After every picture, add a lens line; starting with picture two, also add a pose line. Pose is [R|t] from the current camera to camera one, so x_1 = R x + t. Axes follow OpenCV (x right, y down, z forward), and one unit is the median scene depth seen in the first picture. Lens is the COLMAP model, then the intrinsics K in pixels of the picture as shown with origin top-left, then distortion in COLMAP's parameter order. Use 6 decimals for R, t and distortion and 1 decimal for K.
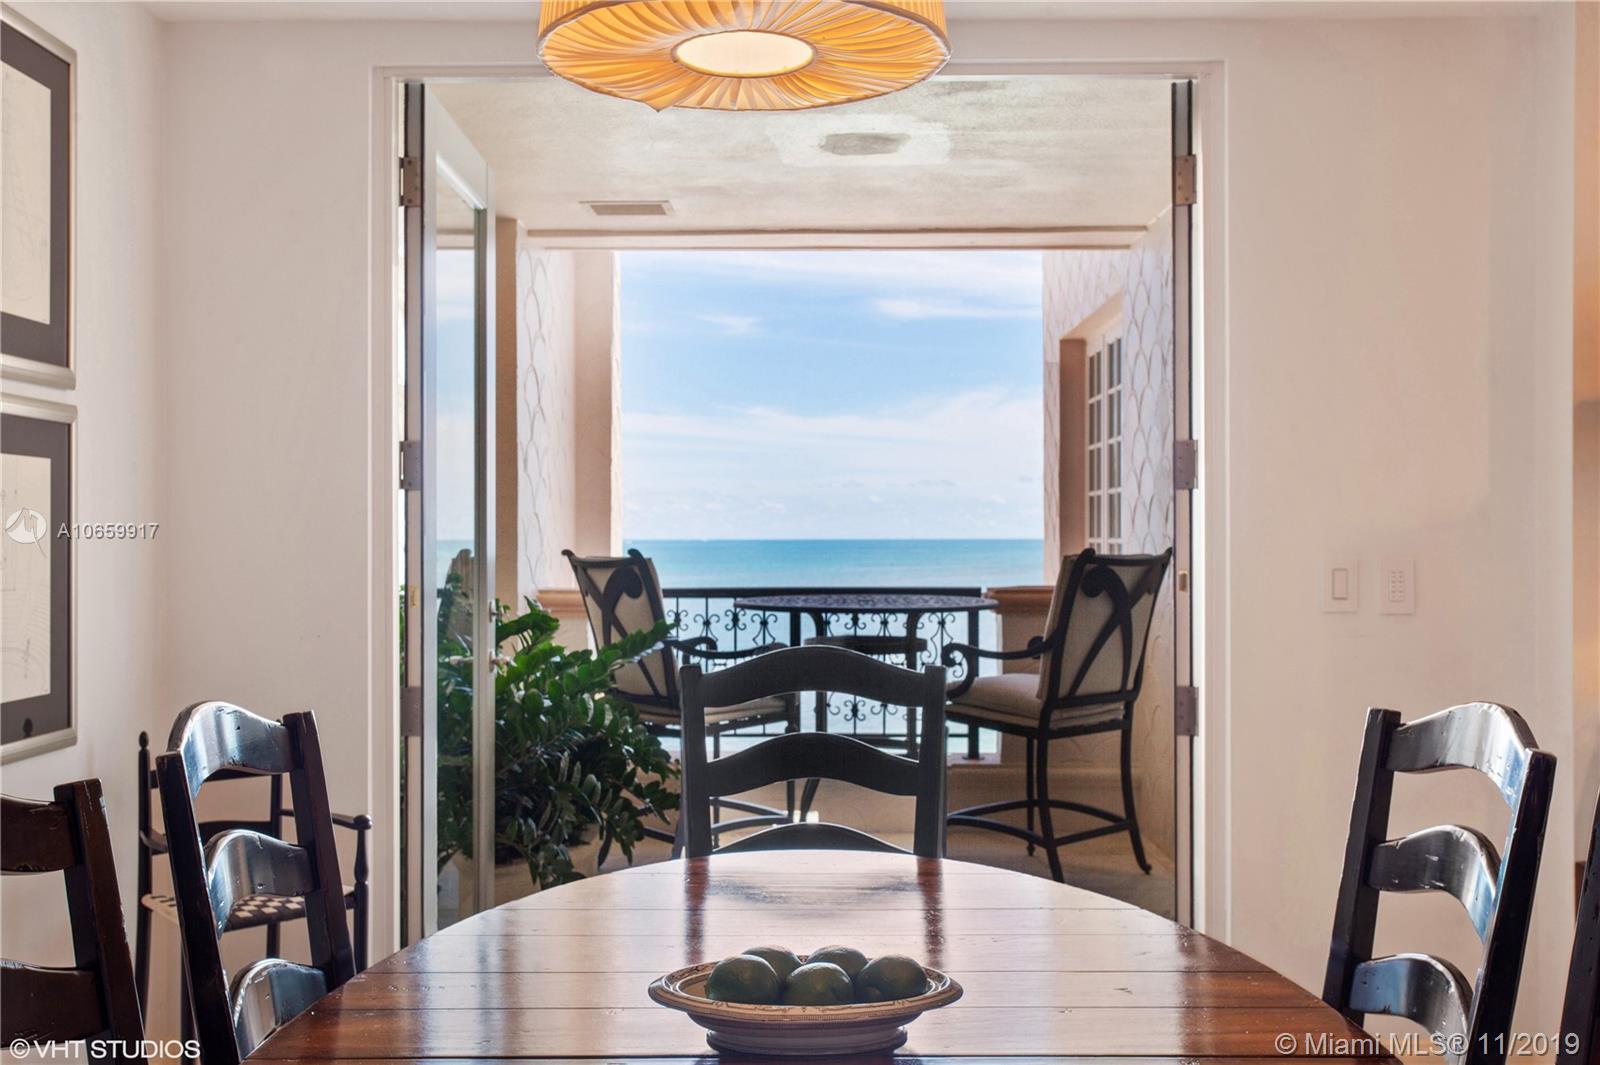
lens RADIAL K [[1708.3, 0, 800.7], [0, 1708.3, 527.3], [0, 0, 1]] dist [0.043772, 0.000000]
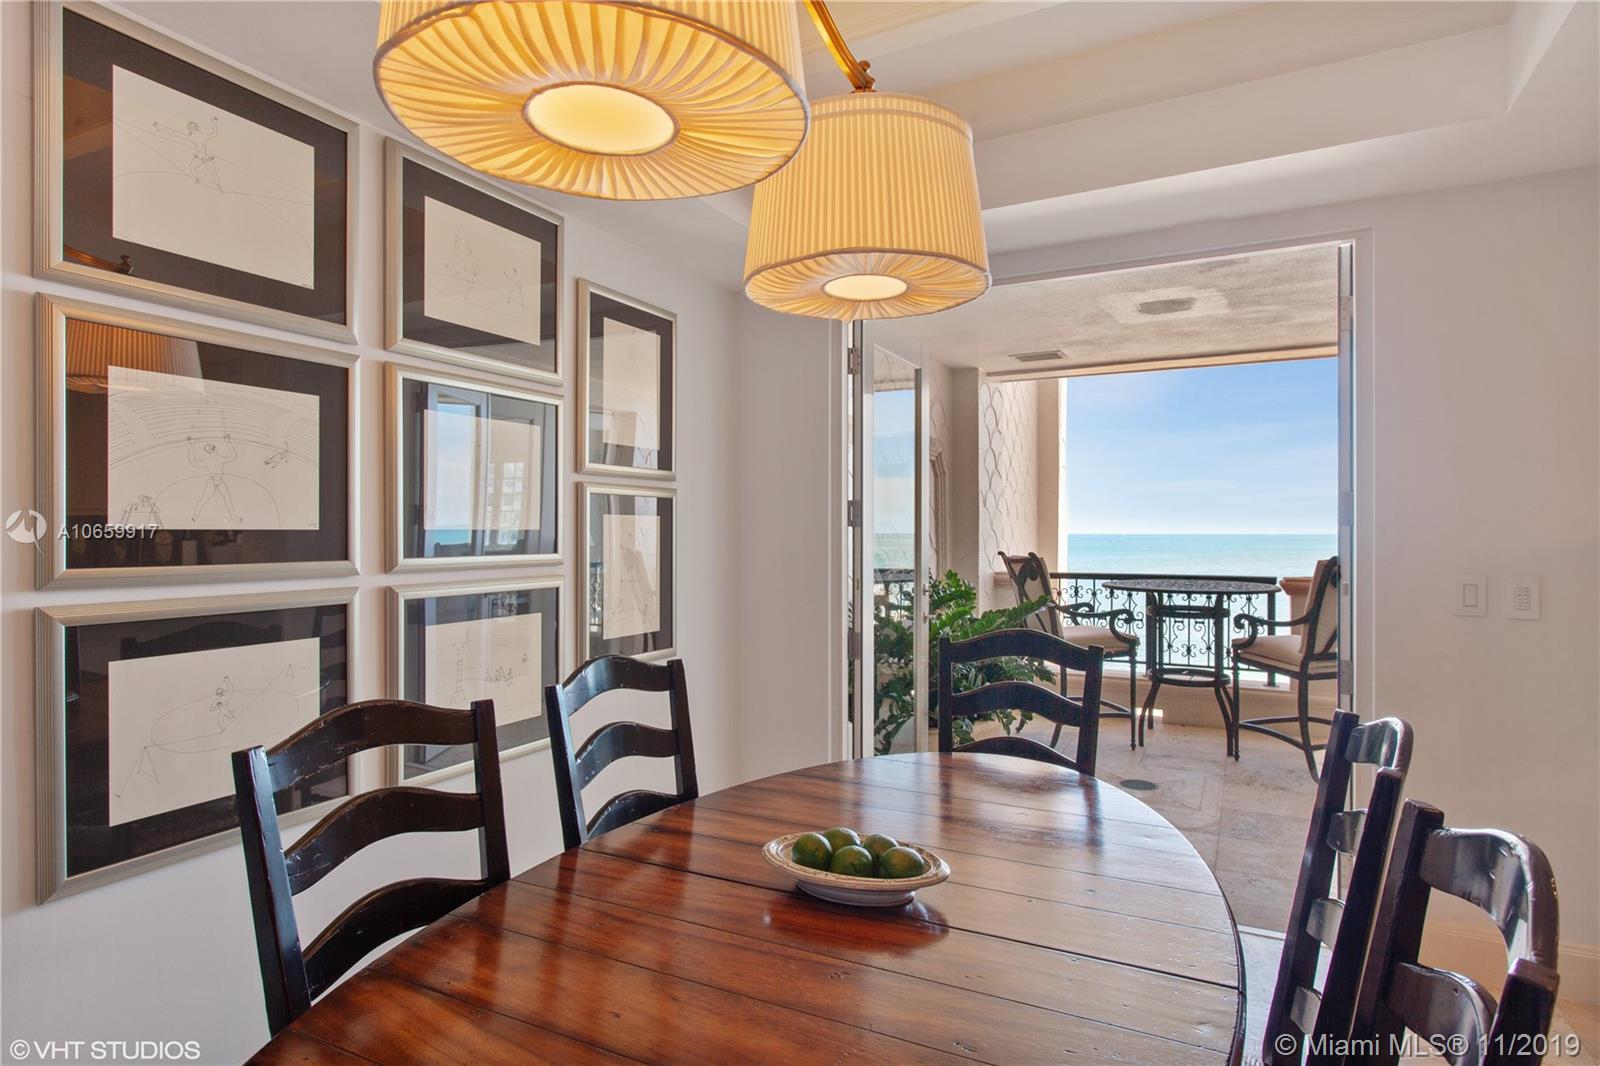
lens RADIAL K [[904.9, 0, 791.9], [0, 904.9, 527.7], [0, 0, 1]] dist [0.006740, 0.000481]
pose [[0.885411, 0.000864, -0.464808, 0.113174], [0.001386, 0.999989, 0.004498, -0.016888], [0.464807, -0.004627, 0.885400, 0.067368]]
